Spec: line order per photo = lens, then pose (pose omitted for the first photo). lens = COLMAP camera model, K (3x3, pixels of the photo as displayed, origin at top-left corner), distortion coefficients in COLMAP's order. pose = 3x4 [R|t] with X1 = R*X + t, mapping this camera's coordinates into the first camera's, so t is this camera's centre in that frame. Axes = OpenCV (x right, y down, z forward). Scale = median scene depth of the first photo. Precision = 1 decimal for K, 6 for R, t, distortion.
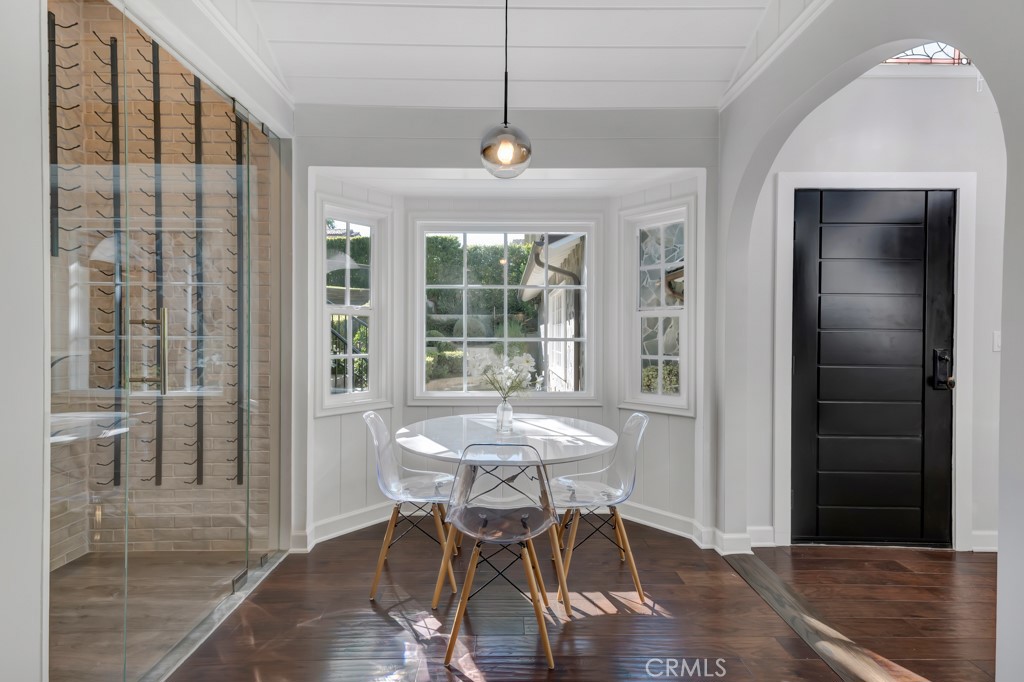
lens RADIAL K [[463.3, 0, 502.6], [0, 463.3, 337.5], [0, 0, 1]] dist [0.023964, 0.000064]
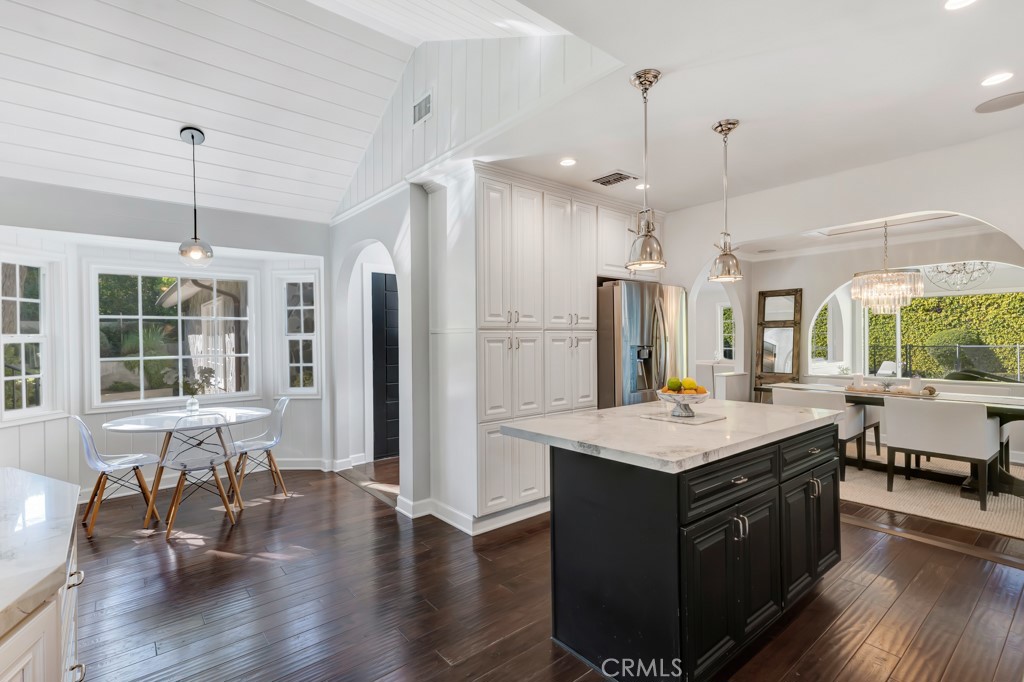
lens RADIAL K [[483.4, 0, 519.8], [0, 483.4, 339.2], [0, 0, 1]] dist [0.015180, -0.000039]
pose [[0.767760, -0.017049, 0.640511, -0.158373], [0.019112, 0.999810, 0.003704, -0.039270], [-0.640453, 0.009398, 0.767940, -0.800245]]
